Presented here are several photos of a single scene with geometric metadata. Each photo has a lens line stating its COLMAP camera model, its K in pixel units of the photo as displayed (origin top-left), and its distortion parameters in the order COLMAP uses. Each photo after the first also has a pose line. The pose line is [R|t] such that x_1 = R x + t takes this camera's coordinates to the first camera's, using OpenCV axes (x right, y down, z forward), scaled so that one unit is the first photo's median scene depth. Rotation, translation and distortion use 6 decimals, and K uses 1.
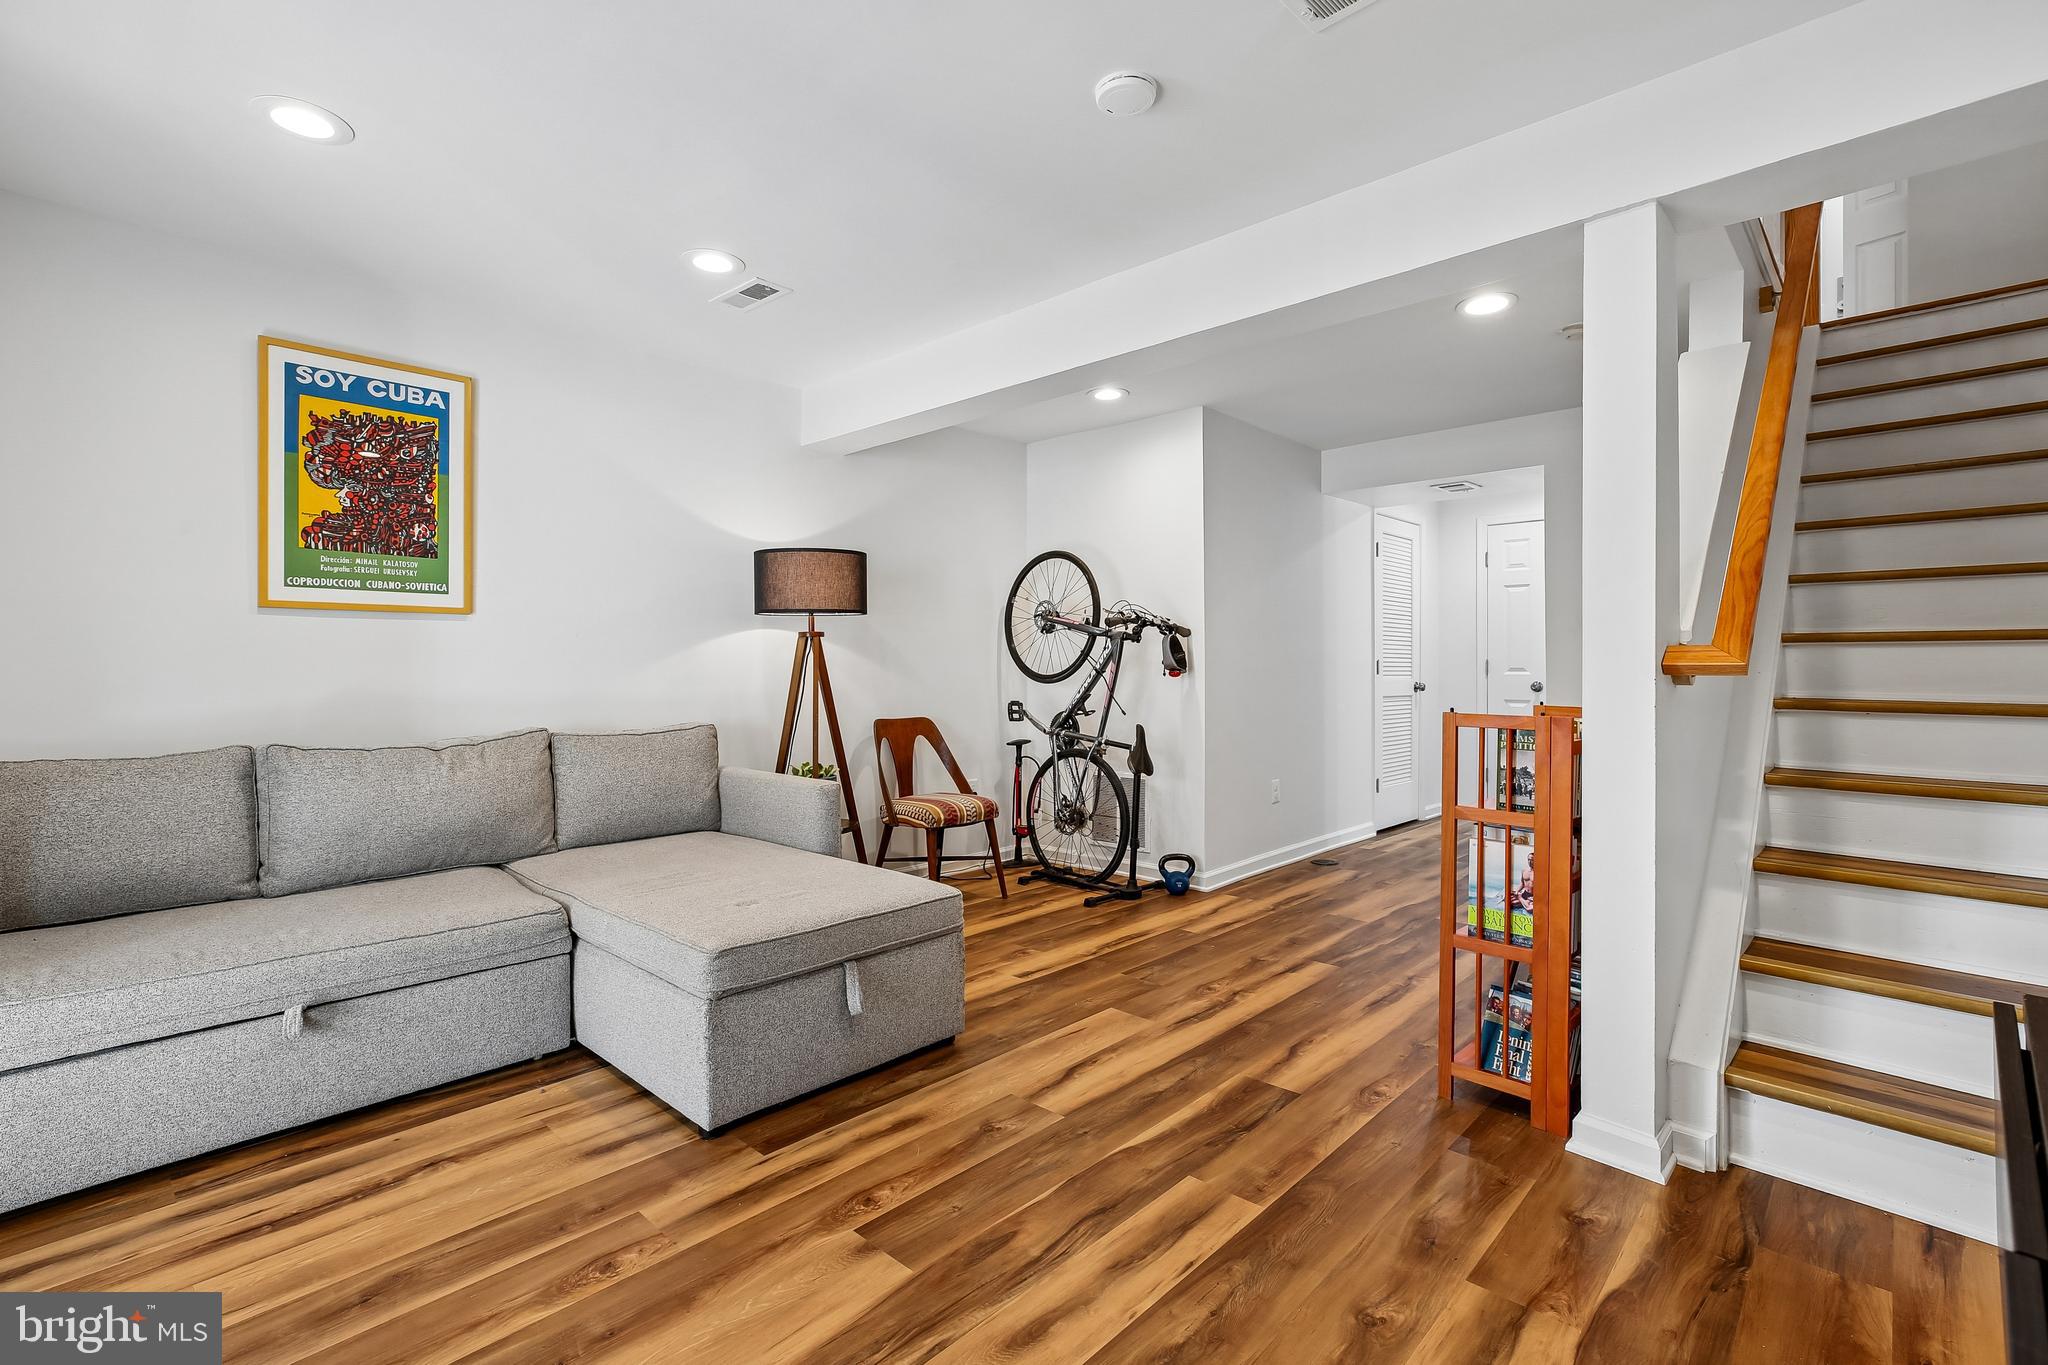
lens RADIAL K [[934.0, 0, 1029.9], [0, 934.0, 679.2], [0, 0, 1]] dist [-0.020580, 0.013919]
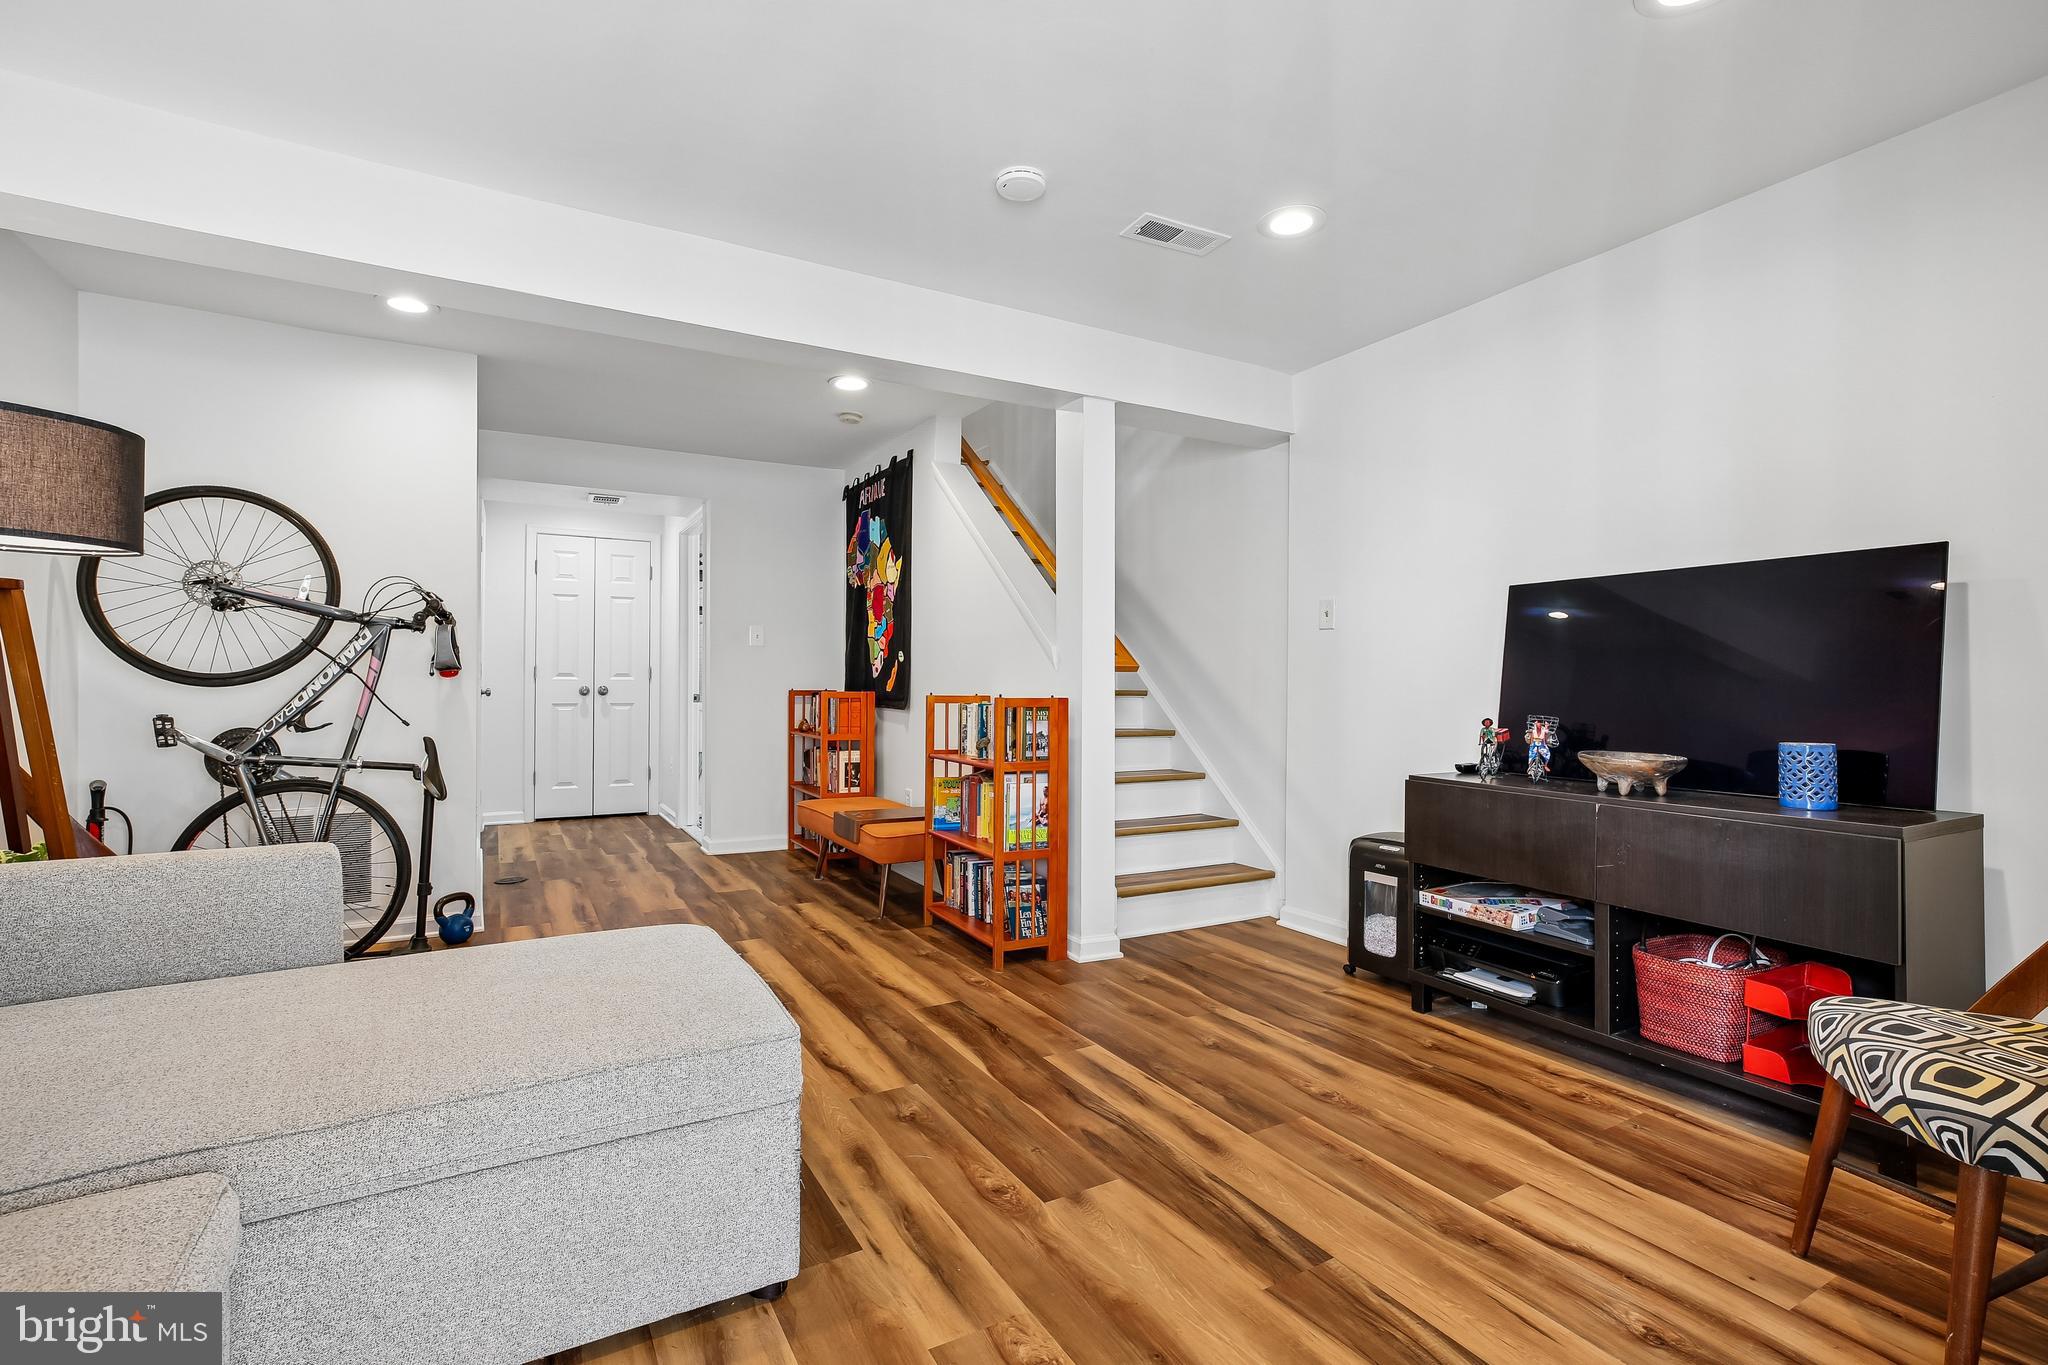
lens RADIAL K [[915.8, 0, 1024.0], [0, 915.8, 682.5], [0, 0, 1]] dist [-0.017161, 0.000090]
pose [[0.296996, 0.000618, 0.954878, -0.887790], [0.007837, 0.999965, -0.003085, 0.016956], [-0.954846, 0.008399, 0.296981, 0.550747]]
